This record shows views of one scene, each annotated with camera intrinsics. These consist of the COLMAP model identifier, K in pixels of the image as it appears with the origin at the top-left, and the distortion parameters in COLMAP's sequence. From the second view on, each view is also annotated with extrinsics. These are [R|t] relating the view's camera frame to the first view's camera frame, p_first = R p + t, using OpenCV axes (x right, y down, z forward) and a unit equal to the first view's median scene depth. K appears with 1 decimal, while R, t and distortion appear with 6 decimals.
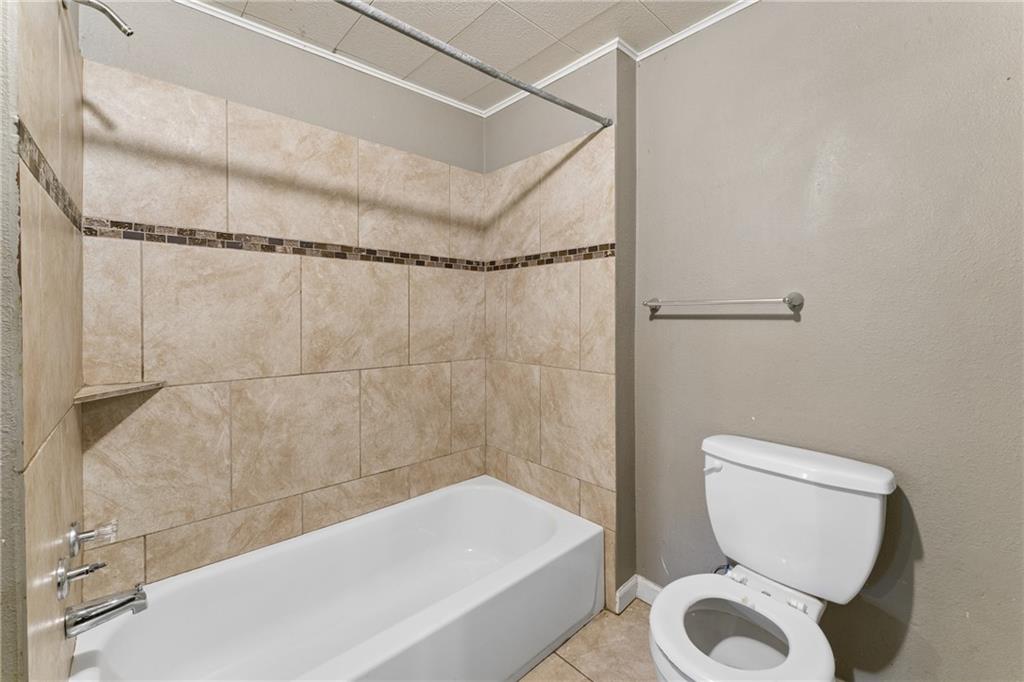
lens RADIAL K [[410.2, 0, 502.7], [0, 410.2, 325.5], [0, 0, 1]] dist [-0.003637, 0.001007]
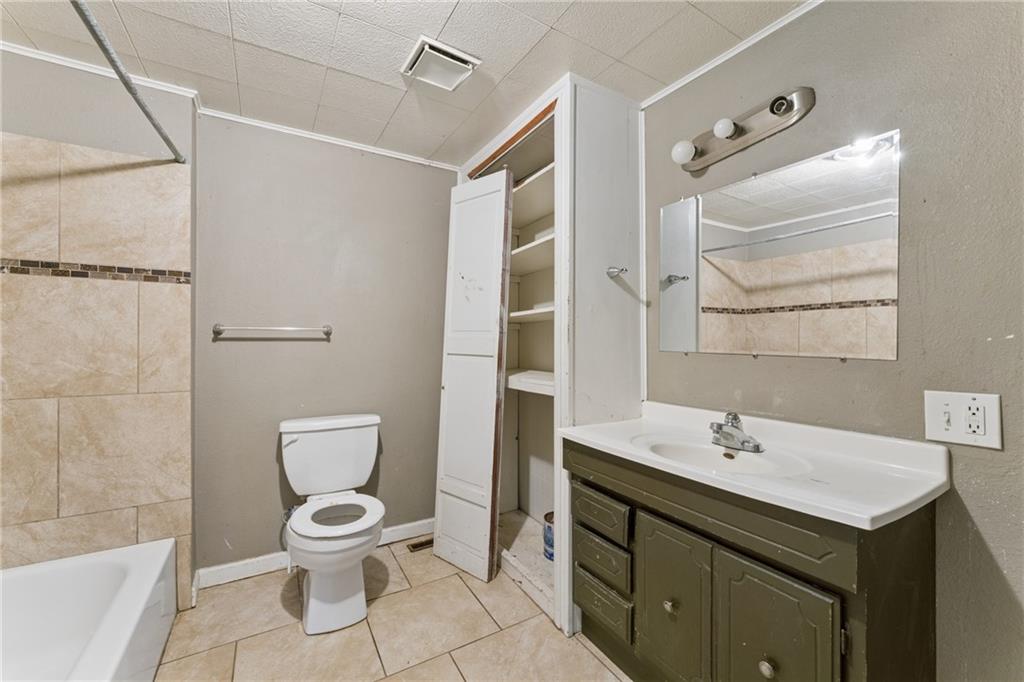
lens RADIAL K [[410.2, 0, 515.2], [0, 410.2, 338.5], [0, 0, 1]] dist [-0.003637, 0.001007]
pose [[0.202485, -0.008350, 0.979250, -0.603350], [0.007214, 0.999949, 0.007035, -0.023329], [-0.979259, 0.005640, 0.202535, -0.078580]]
